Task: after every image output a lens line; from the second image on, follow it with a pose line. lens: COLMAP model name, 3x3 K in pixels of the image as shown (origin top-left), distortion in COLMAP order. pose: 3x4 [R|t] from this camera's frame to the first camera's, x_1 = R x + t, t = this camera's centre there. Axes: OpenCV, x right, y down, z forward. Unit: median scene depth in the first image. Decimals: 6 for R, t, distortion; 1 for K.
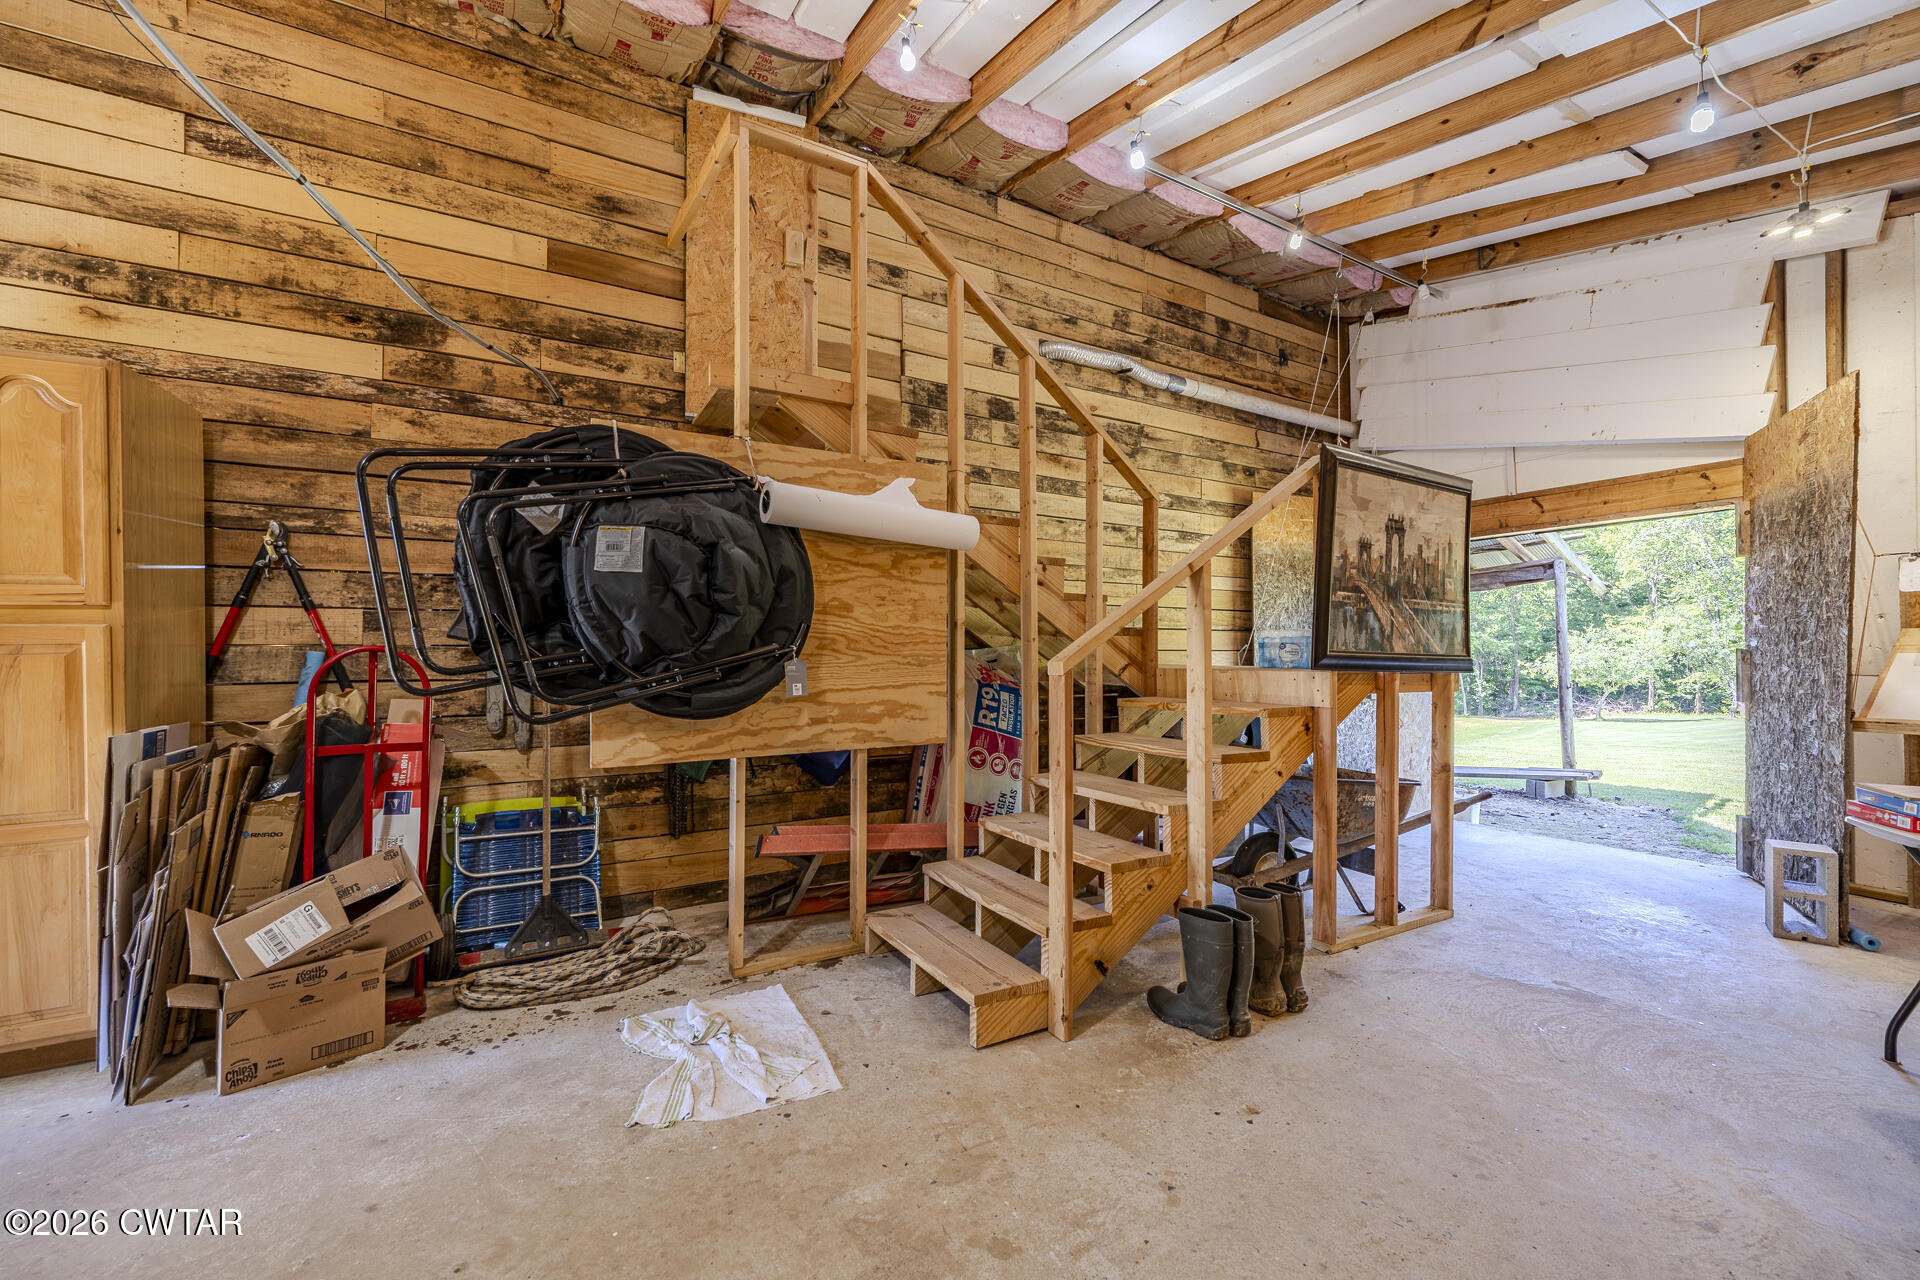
lens RADIAL K [[766.6, 0, 957.3], [0, 766.6, 646.7], [0, 0, 1]] dist [-0.000743, 0.000063]
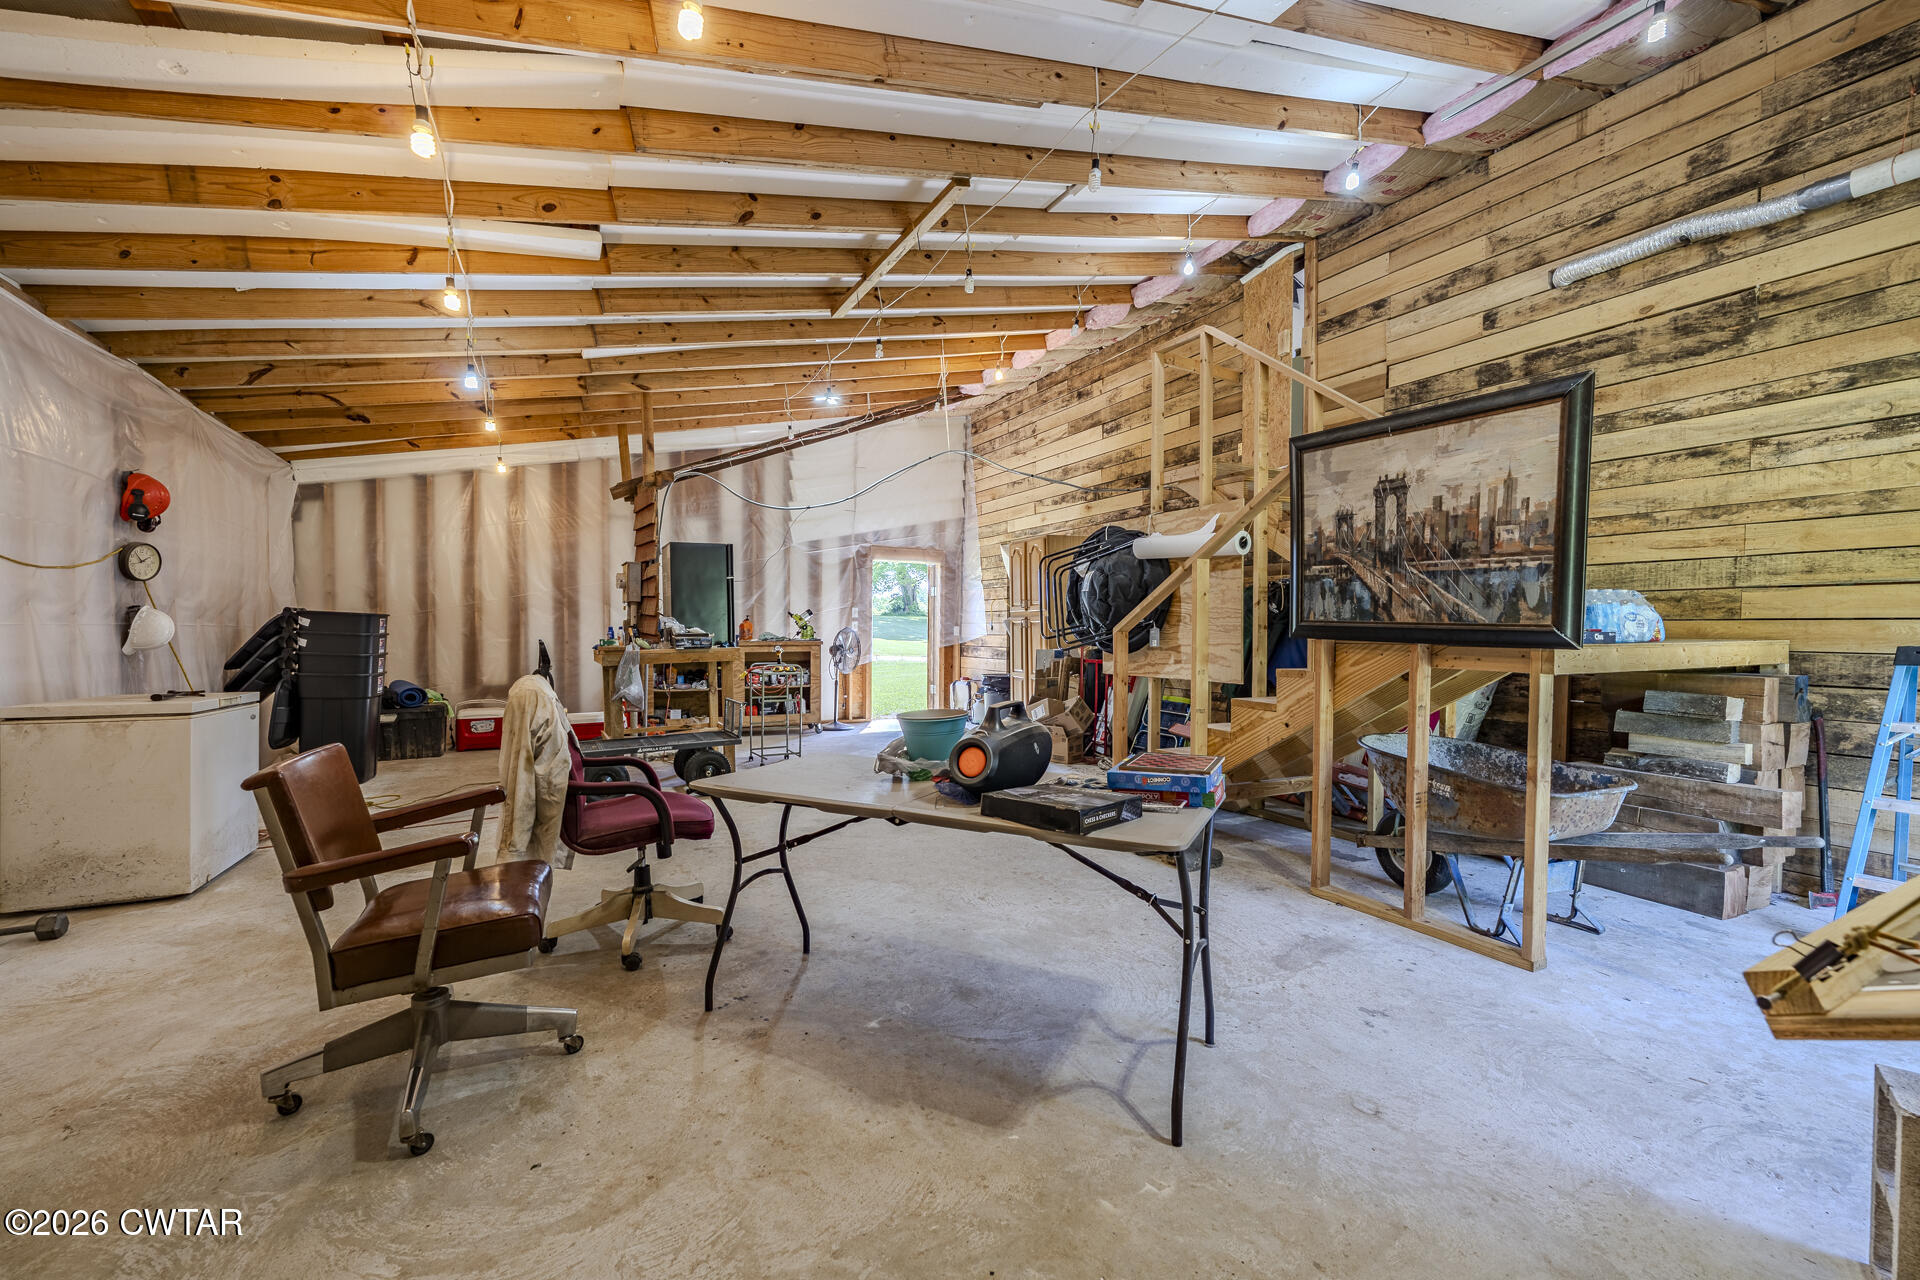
lens RADIAL K [[766.6, 0, 957.7], [0, 766.6, 644.5], [0, 0, 1]] dist [-0.000743, 0.000063]
pose [[-0.027315, 0.023710, -0.999346, 1.533525], [0.006578, 0.999701, 0.023538, 0.009645], [0.999605, -0.005930, -0.027462, 0.501702]]
